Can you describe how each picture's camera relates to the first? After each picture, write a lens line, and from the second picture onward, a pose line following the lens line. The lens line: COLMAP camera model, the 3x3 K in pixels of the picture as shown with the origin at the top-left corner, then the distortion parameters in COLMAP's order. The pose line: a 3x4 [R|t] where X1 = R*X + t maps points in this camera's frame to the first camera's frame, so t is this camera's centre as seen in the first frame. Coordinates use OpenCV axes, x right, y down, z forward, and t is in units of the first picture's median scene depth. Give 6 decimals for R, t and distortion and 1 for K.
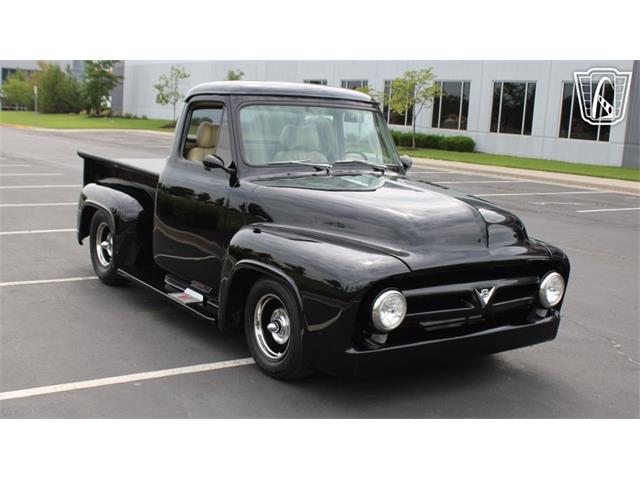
lens RADIAL K [[790.7, 0, 322.9], [0, 790.7, 243.5], [0, 0, 1]] dist [-0.029043, 0.000000]
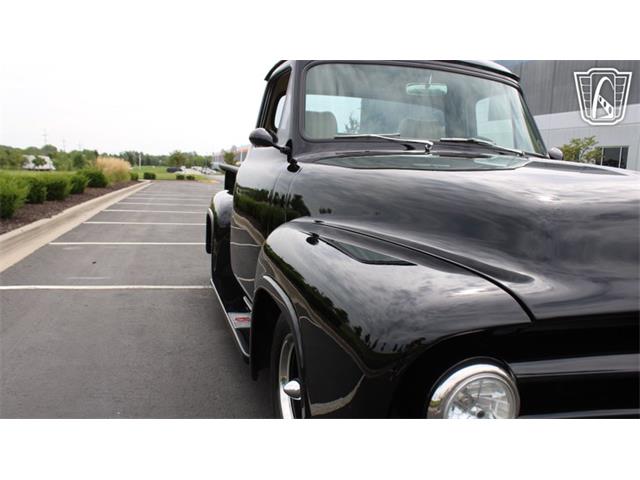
lens RADIAL K [[552.5, 0, 313.6], [0, 552.5, 234.7], [0, 0, 1]] dist [-0.077960, 0.071264]
pose [[0.943462, 0.032847, -0.329848, 0.071083], [-0.052344, 0.997356, -0.050400, 0.008405], [0.327321, 0.064816, 0.942688, 0.514124]]
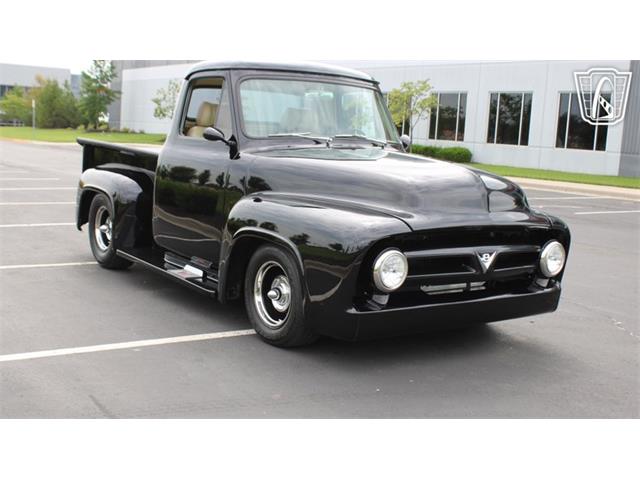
lens RADIAL K [[790.7, 0, 321.0], [0, 790.7, 241.6], [0, 0, 1]] dist [-0.029043, 0.000000]
pose [[0.999999, -0.001166, 0.001165, -0.003502], [0.001190, 0.999785, -0.020694, 0.050392], [-0.001140, 0.020696, 0.999785, 0.001821]]
